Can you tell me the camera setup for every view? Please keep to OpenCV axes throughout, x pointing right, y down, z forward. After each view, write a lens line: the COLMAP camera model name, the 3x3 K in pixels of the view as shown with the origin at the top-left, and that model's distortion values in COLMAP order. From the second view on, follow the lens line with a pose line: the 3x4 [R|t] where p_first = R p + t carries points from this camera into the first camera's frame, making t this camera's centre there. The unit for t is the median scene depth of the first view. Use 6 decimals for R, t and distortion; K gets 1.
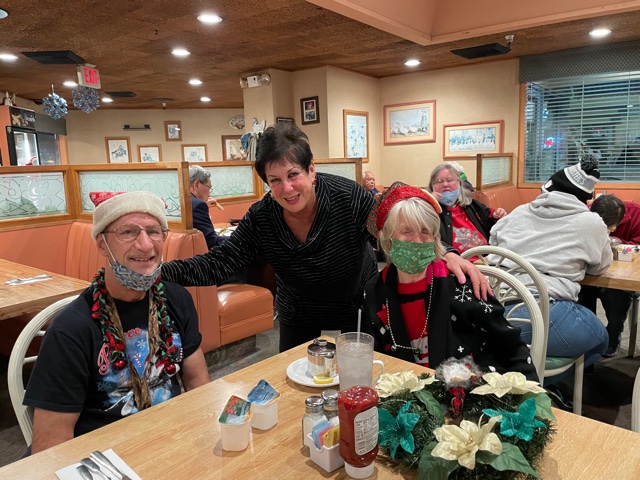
lens RADIAL K [[479.5, 0, 320.4], [0, 479.5, 242.1], [0, 0, 1]] dist [-0.034280, -0.011103]
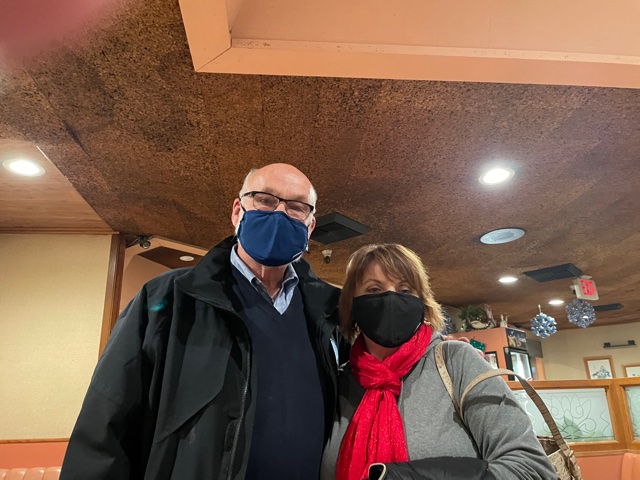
lens RADIAL K [[477.9, 0, 320.3], [0, 477.9, 239.5], [0, 0, 1]] dist [-0.049616, -0.004516]
pose [[0.654390, -0.231101, -0.719977, -0.131818], [-0.126068, 0.905481, -0.405229, 0.007059], [0.745574, 0.355944, 0.563403, 0.041327]]
